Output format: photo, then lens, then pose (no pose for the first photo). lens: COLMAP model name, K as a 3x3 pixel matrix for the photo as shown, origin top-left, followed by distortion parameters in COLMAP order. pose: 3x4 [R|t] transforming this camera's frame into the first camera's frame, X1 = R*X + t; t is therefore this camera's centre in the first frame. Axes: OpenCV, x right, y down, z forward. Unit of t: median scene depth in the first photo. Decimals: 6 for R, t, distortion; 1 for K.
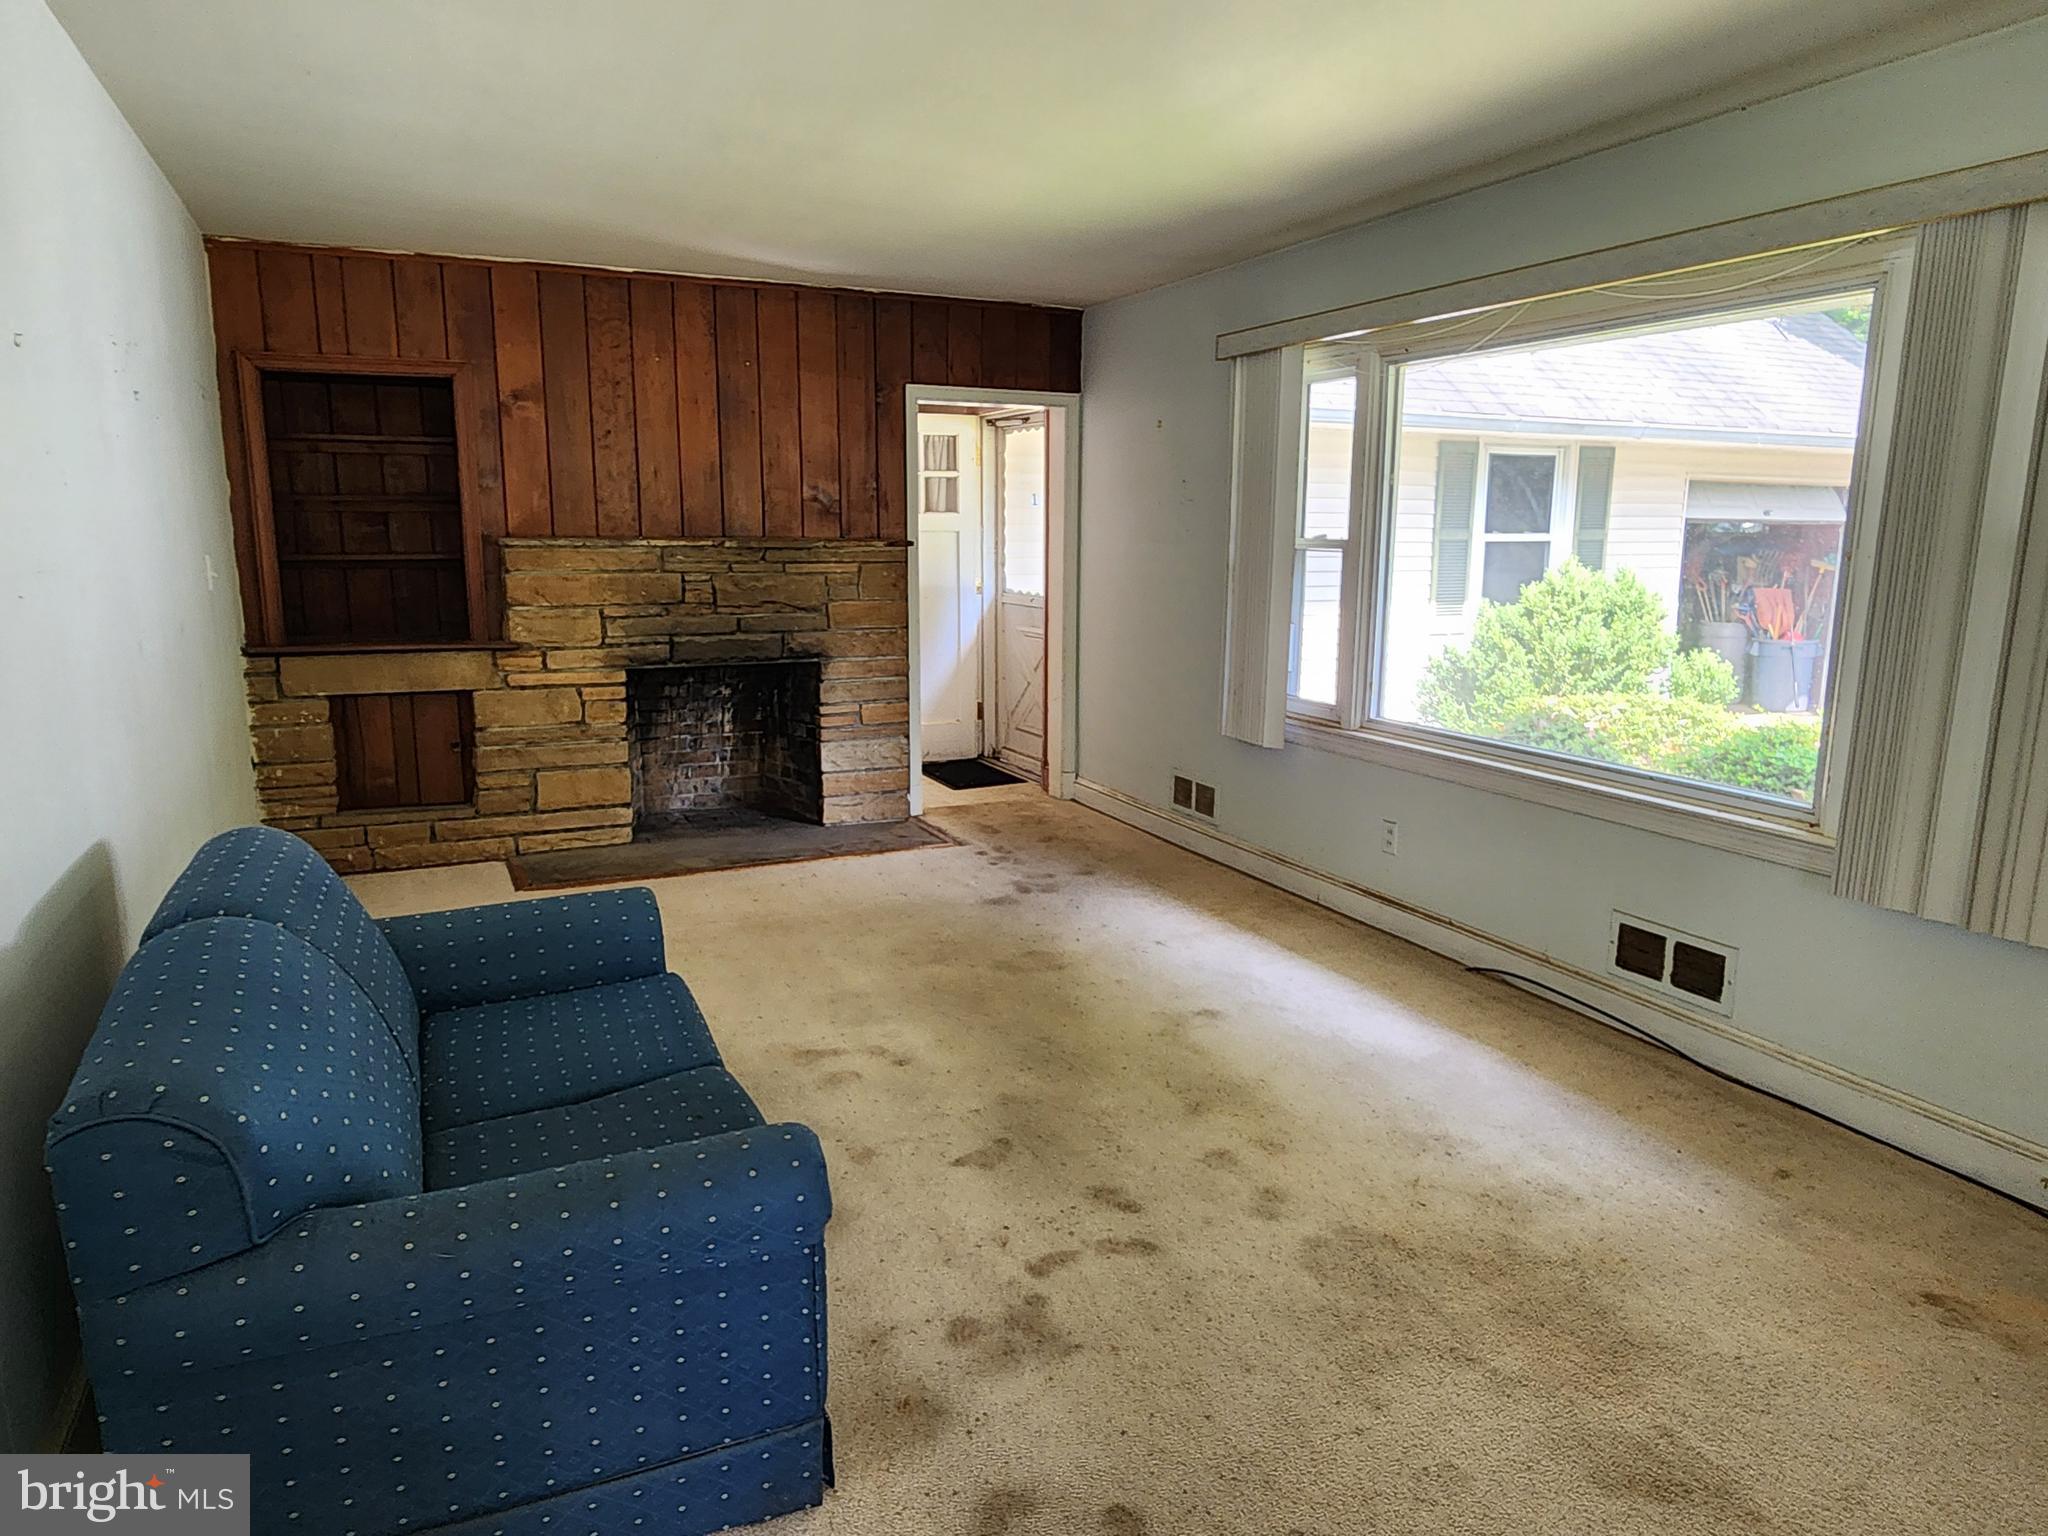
lens RADIAL K [[1289.6, 0, 1021.9], [0, 1289.6, 770.2], [0, 0, 1]] dist [-0.009525, 0.001170]
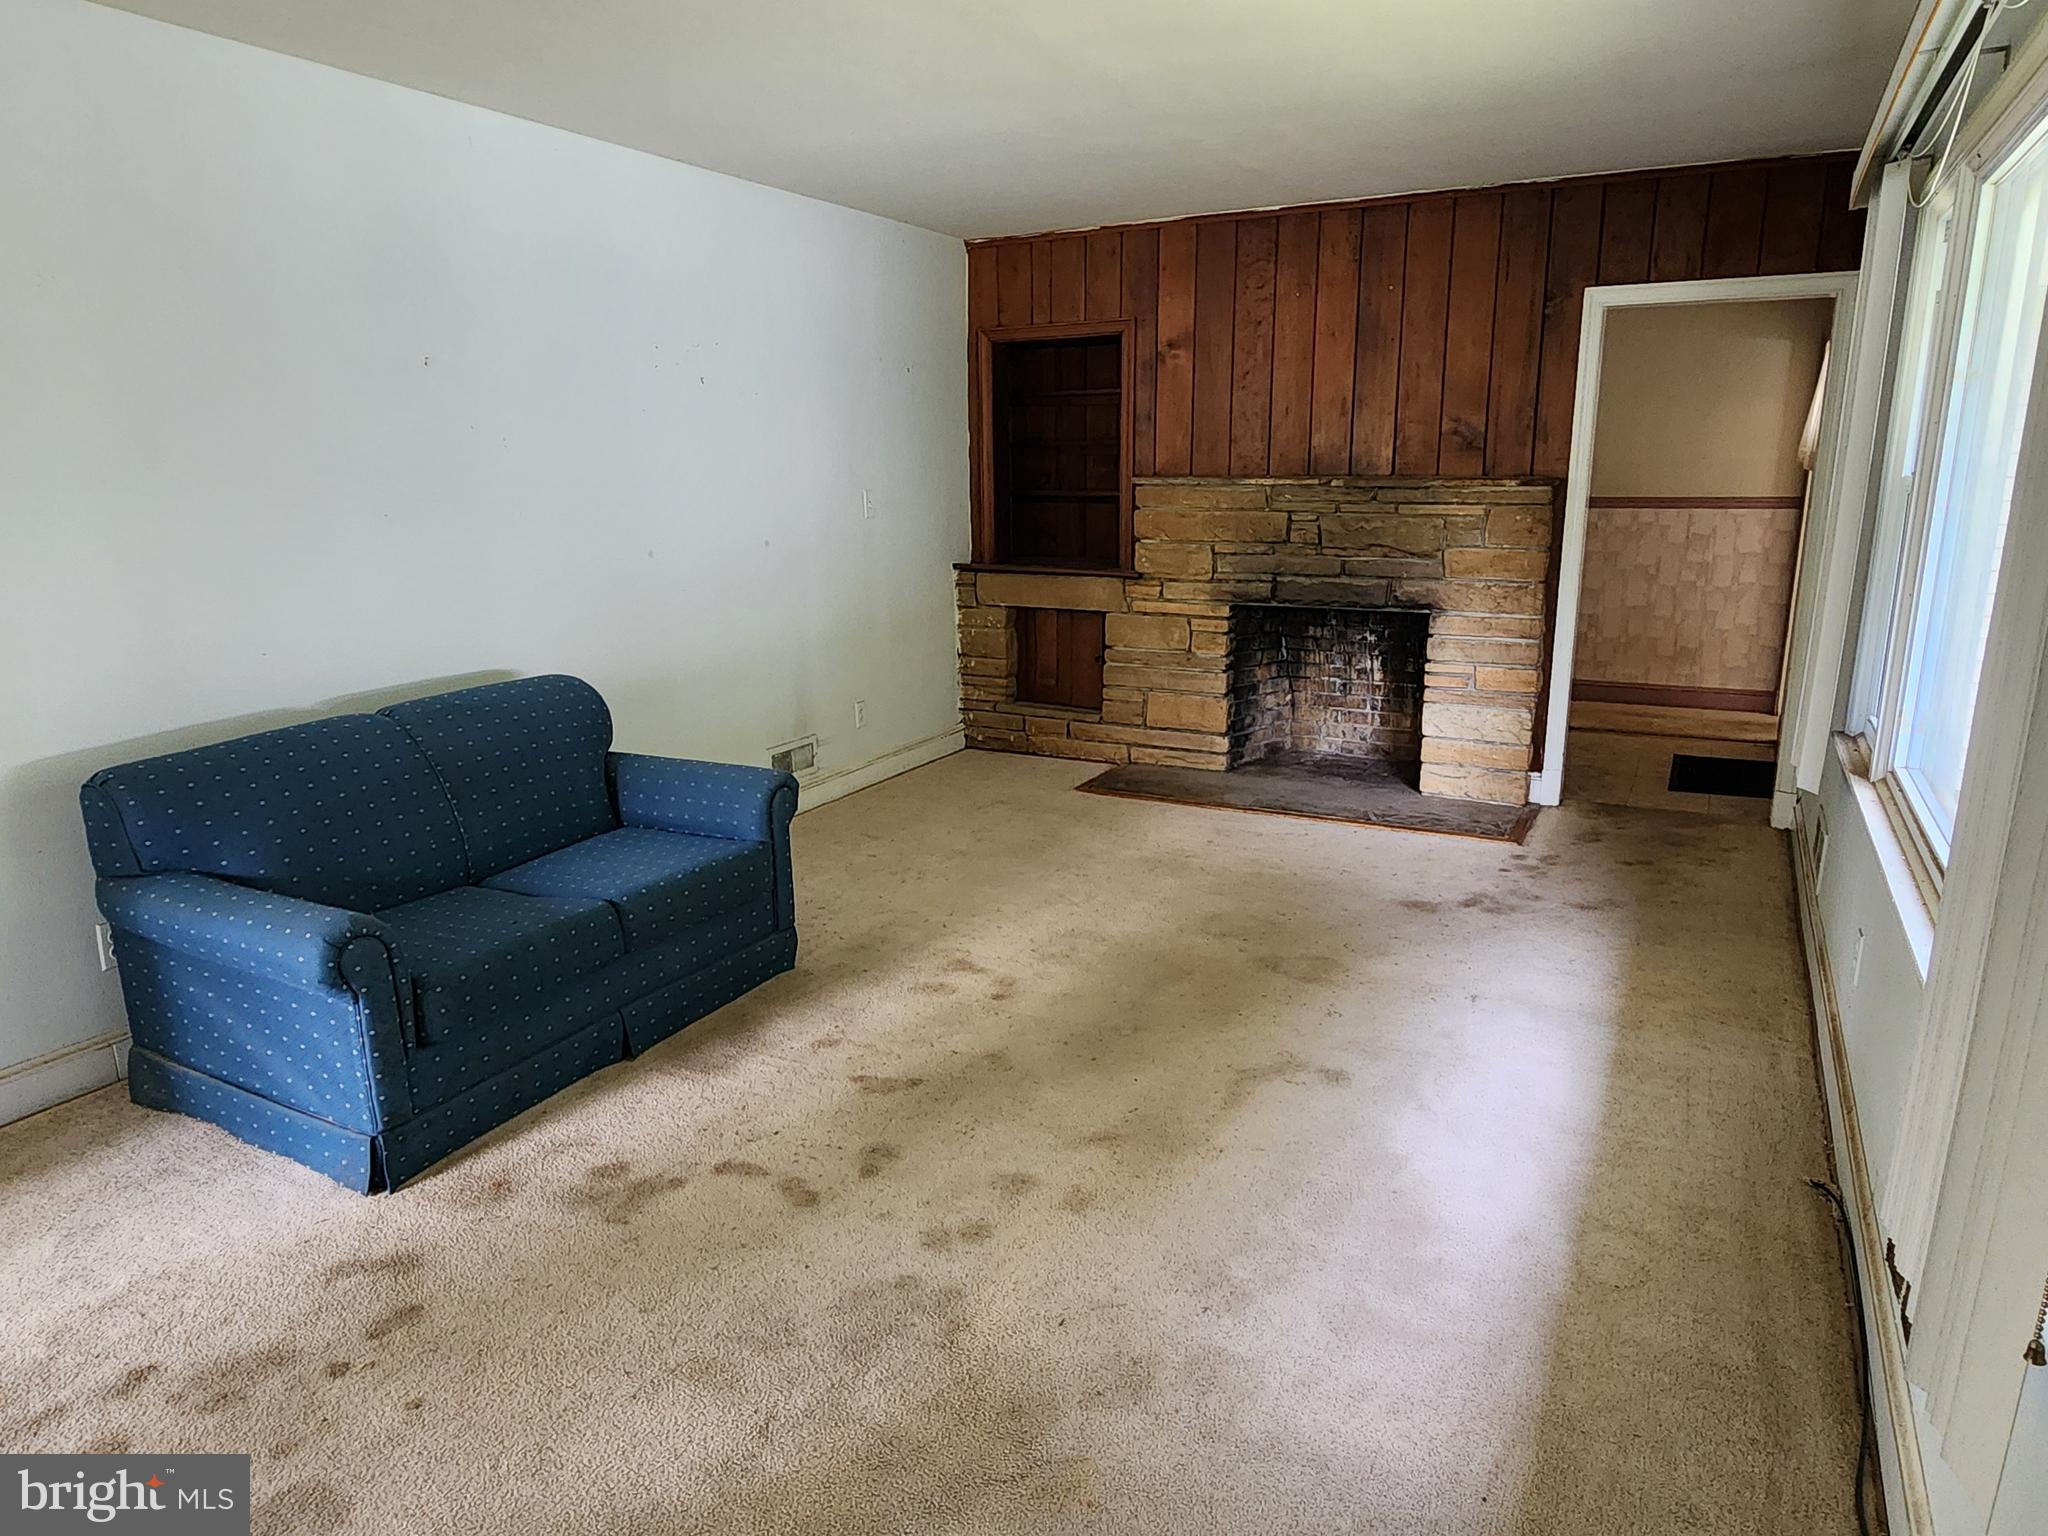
lens RADIAL K [[1288.2, 0, 1021.8], [0, 1288.2, 771.0], [0, 0, 1]] dist [-0.012096, -0.001549]
pose [[0.594956, 0.176064, -0.784238, 0.439557], [-0.137235, 0.983638, 0.116717, -0.045544], [0.791956, 0.038183, 0.609383, 0.246673]]
